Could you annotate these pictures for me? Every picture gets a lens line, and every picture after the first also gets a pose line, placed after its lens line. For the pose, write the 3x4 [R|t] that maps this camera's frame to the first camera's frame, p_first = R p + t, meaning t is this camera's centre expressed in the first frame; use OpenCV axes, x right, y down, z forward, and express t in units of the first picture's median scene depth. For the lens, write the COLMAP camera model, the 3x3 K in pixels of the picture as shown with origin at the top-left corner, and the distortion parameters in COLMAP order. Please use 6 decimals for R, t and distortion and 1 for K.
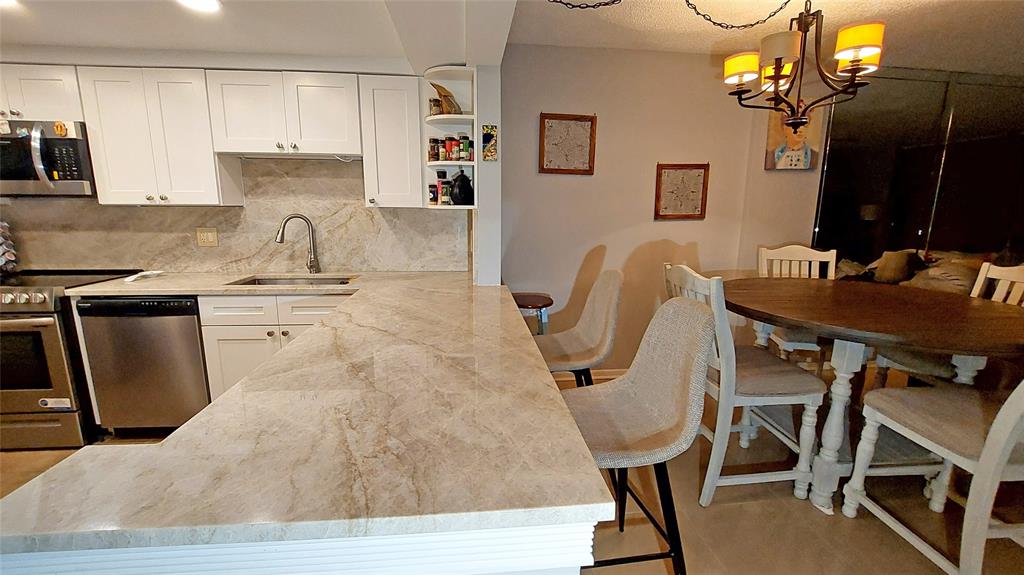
lens RADIAL K [[407.4, 0, 509.5], [0, 407.4, 289.7], [0, 0, 1]] dist [-0.020464, -0.000135]
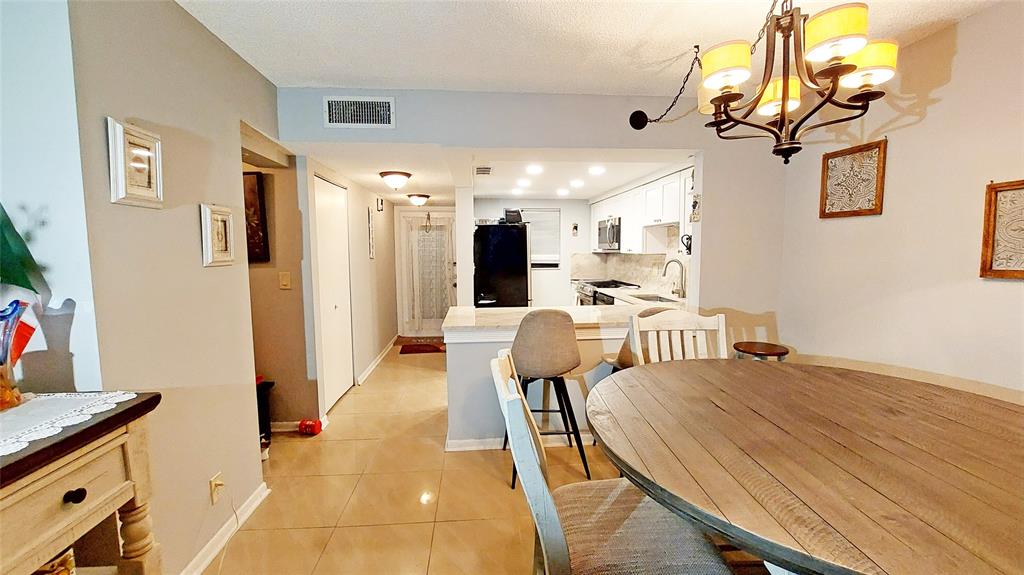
lens RADIAL K [[407.4, 0, 506.7], [0, 407.4, 283.4], [0, 0, 1]] dist [-0.020464, -0.000135]
pose [[-0.025267, 0.074043, -0.996935, 1.217772], [-0.187079, 0.979285, 0.077474, -0.106884], [0.982020, 0.188463, -0.010892, 0.442204]]
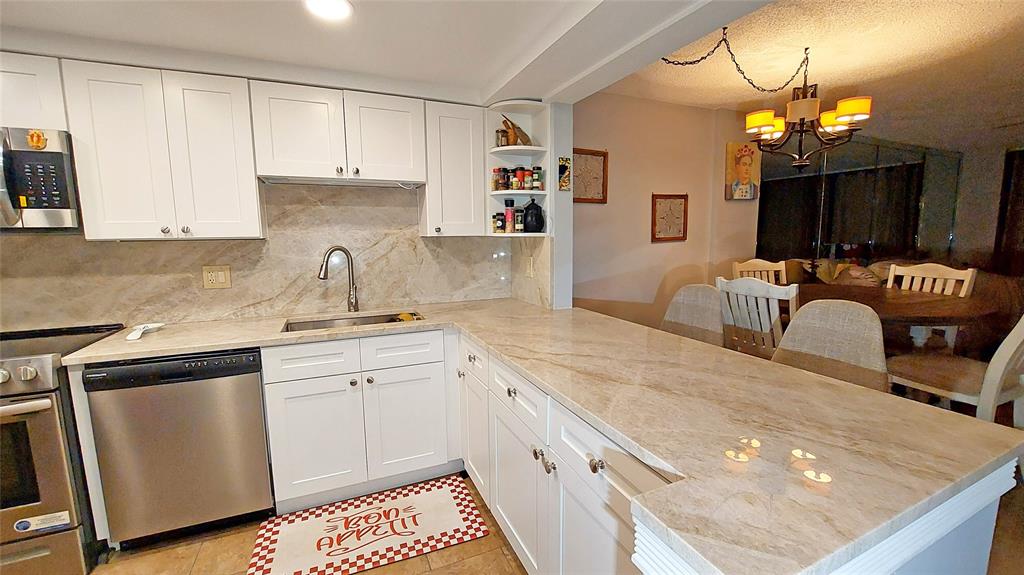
lens RADIAL K [[407.4, 0, 506.7], [0, 407.4, 289.3], [0, 0, 1]] dist [-0.020464, -0.000135]
pose [[0.949740, -0.062585, 0.306720, -0.510924], [0.082743, 0.995152, -0.053153, -0.016376], [-0.301906, 0.075860, 0.950315, 0.056340]]
